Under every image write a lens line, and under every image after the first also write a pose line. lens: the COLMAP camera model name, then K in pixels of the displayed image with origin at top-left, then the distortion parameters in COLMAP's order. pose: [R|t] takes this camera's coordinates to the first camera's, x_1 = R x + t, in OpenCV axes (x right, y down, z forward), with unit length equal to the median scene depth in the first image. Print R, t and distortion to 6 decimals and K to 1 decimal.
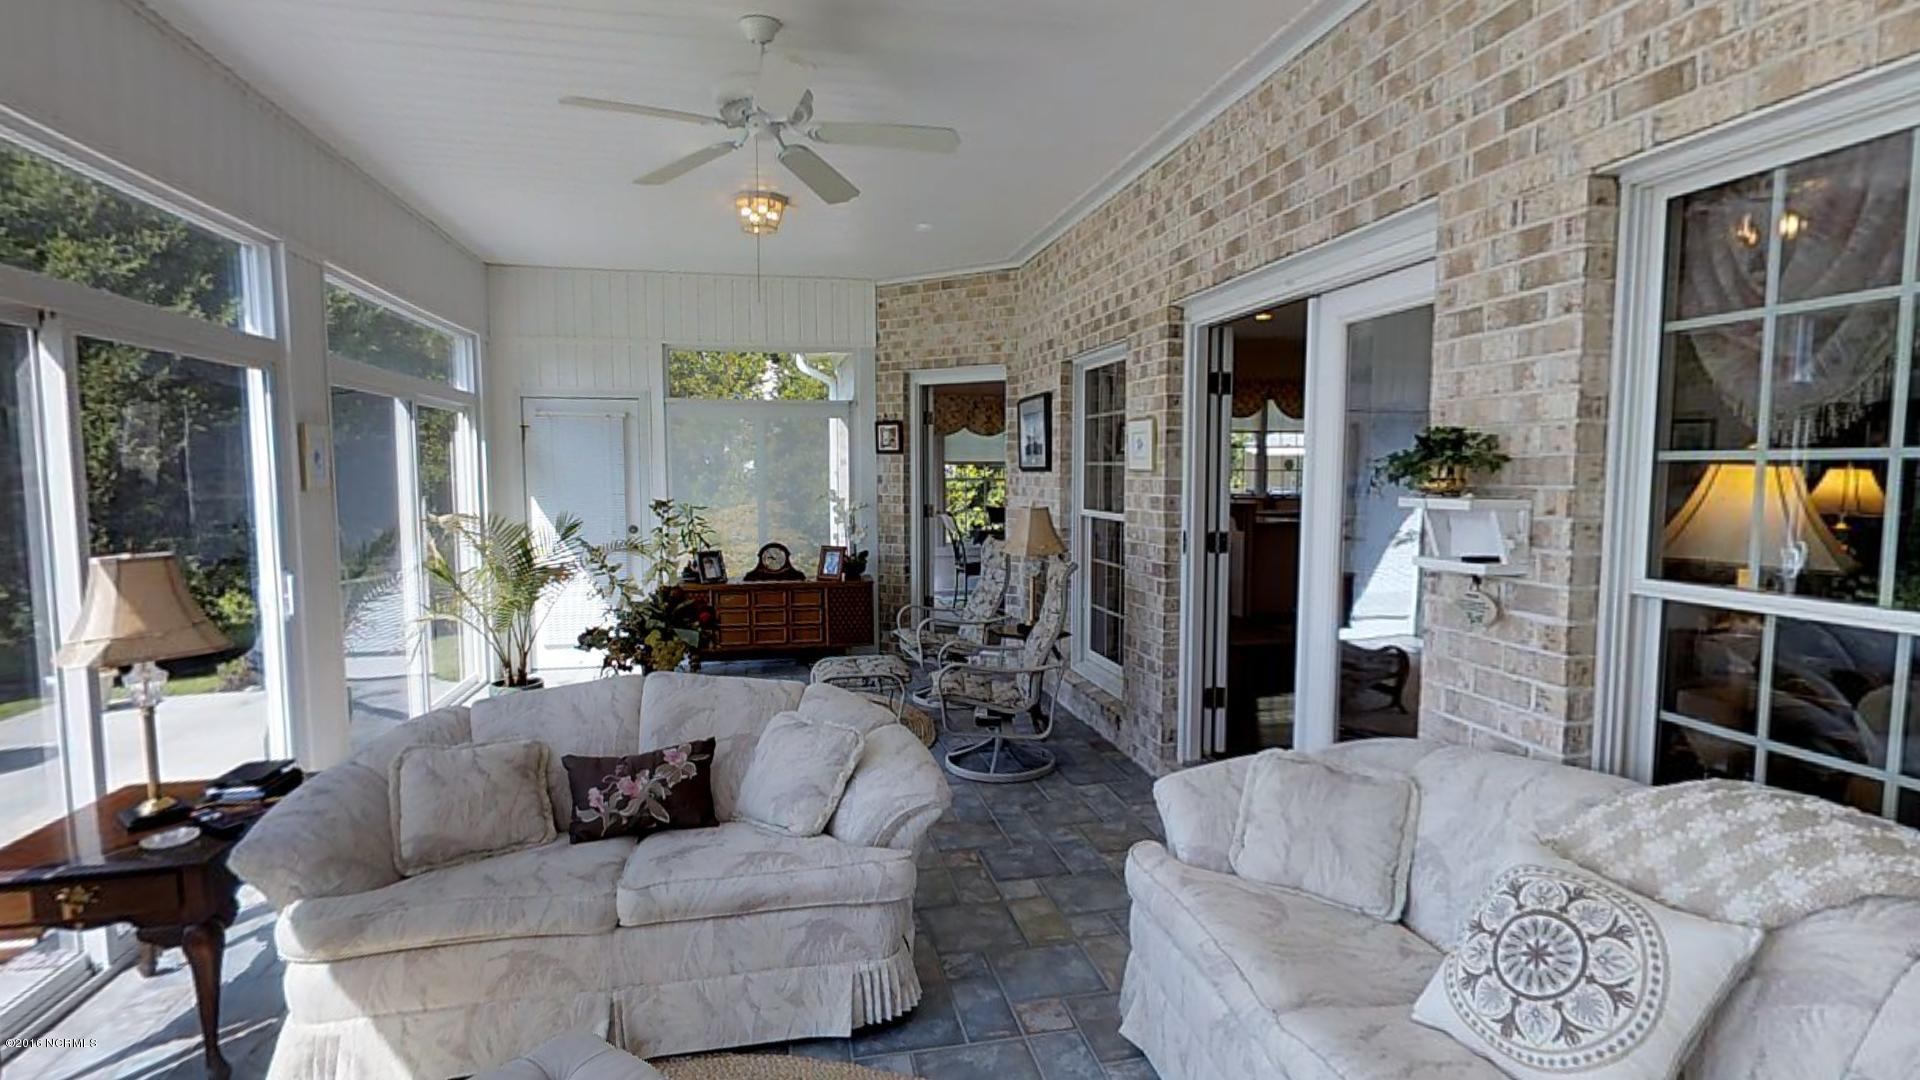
lens RADIAL K [[933.8, 0, 958.1], [0, 933.8, 542.5], [0, 0, 1]] dist [0.002134, -0.002557]
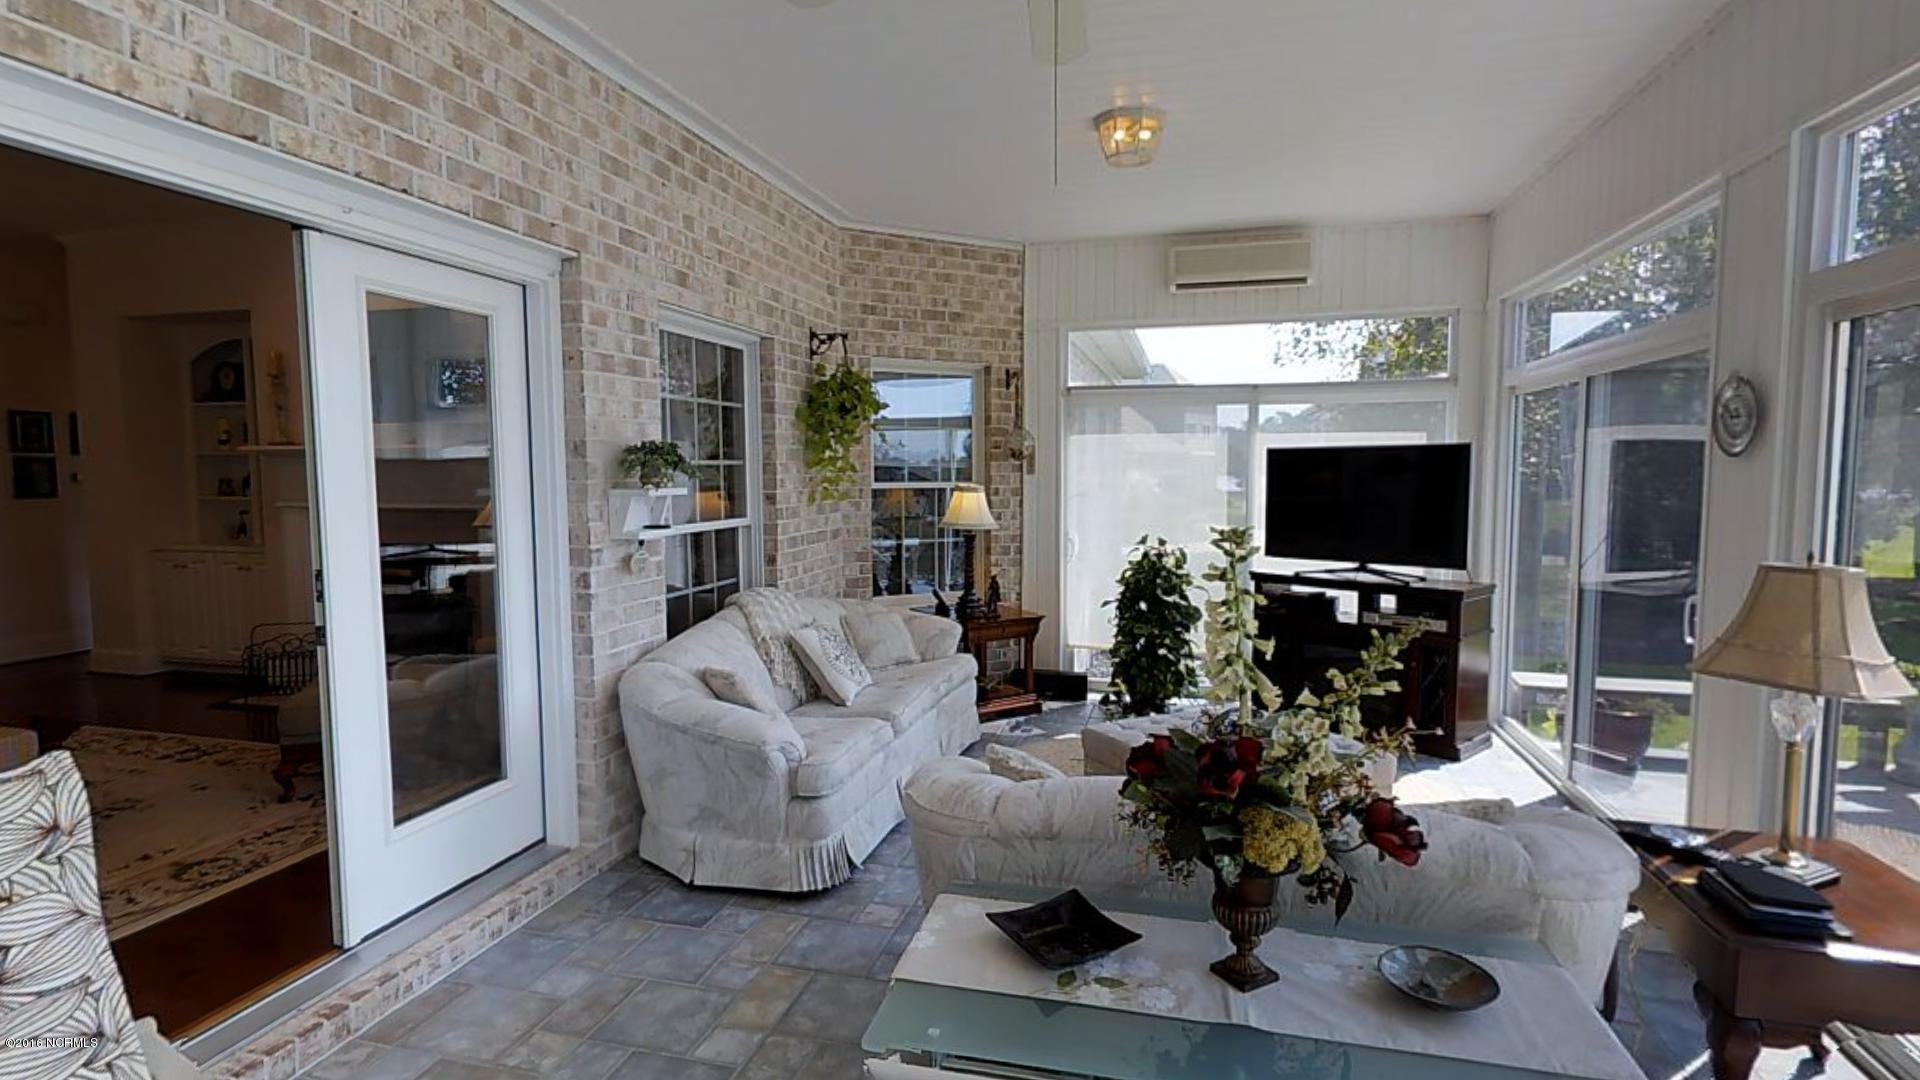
lens RADIAL K [[933.8, 0, 957.8], [0, 933.8, 550.7], [0, 0, 1]] dist [0.002134, -0.002557]
pose [[-0.894119, -0.035430, 0.446427, -0.516291], [0.039733, 0.986658, 0.157883, -0.149786], [-0.446064, 0.158904, -0.880782, 1.911264]]
